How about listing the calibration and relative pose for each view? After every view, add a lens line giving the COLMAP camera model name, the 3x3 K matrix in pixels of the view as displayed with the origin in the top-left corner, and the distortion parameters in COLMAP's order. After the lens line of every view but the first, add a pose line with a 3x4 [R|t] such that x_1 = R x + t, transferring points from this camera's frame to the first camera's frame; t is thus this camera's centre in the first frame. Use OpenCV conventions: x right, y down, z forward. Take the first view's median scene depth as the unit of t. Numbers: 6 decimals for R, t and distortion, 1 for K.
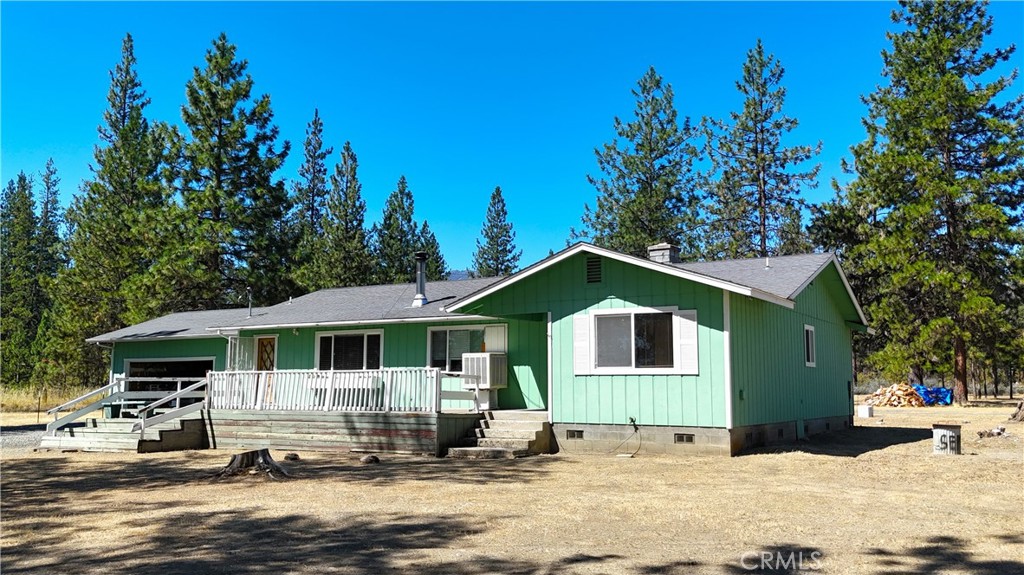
lens RADIAL K [[884.5, 0, 512.0], [0, 884.5, 287.5], [0, 0, 1]] dist [0.064577, -0.007858]
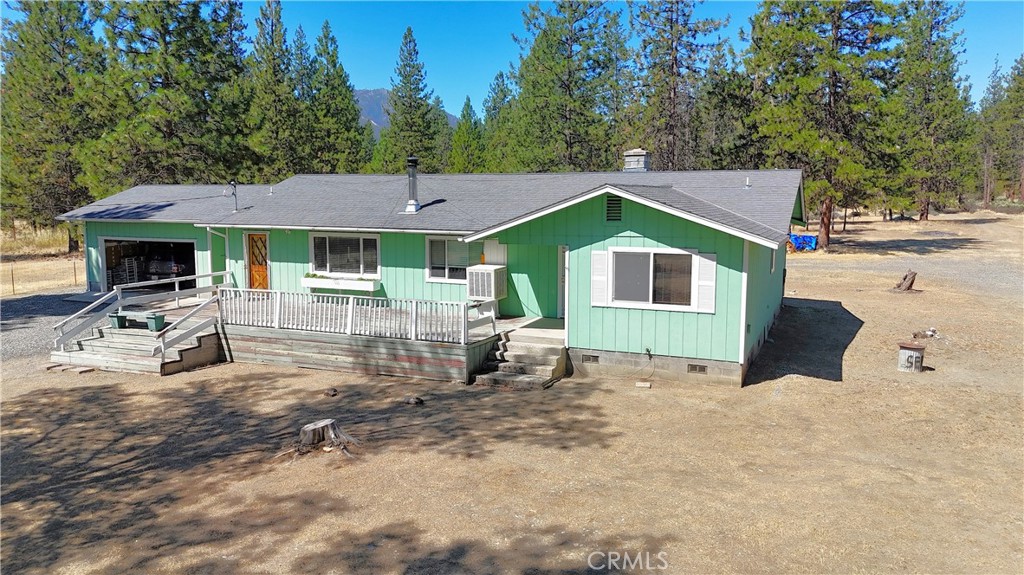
lens RADIAL K [[757.5, 0, 511.3], [0, 757.5, 282.6], [0, 0, 1]] dist [0.055892, -0.008359]
pose [[0.991131, -0.014339, 0.132112, -0.127276], [-0.015391, 0.975086, 0.221293, -0.113123], [-0.131993, -0.221363, 0.966217, 0.115236]]
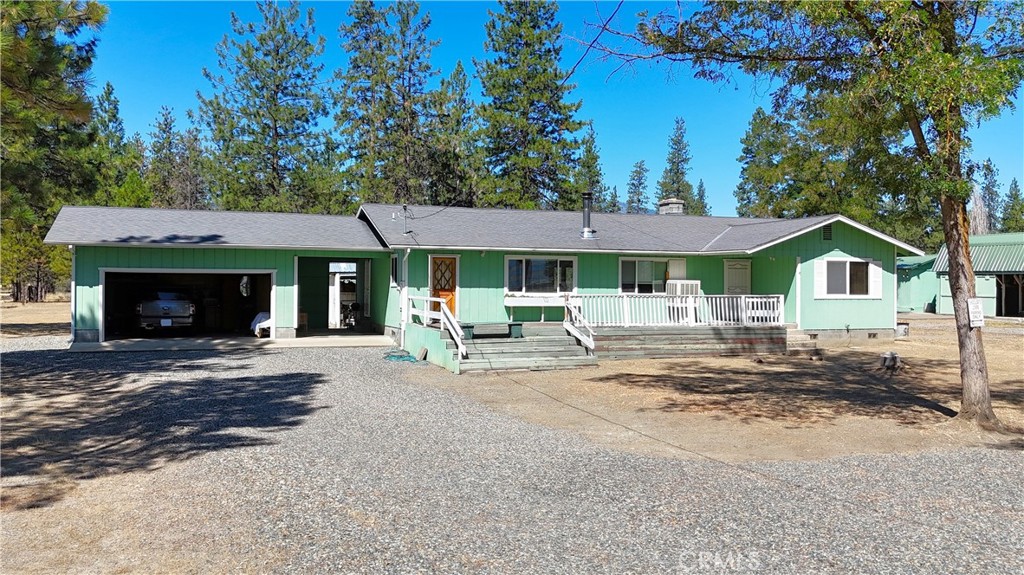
lens RADIAL K [[884.5, 0, 512.0], [0, 884.5, 287.5], [0, 0, 1]] dist [0.064577, -0.007858]
pose [[0.641372, 0.001693, 0.767229, -1.273009], [-0.090547, 0.993176, 0.073502, 0.010915], [-0.761869, -0.116612, 0.637148, 0.358075]]
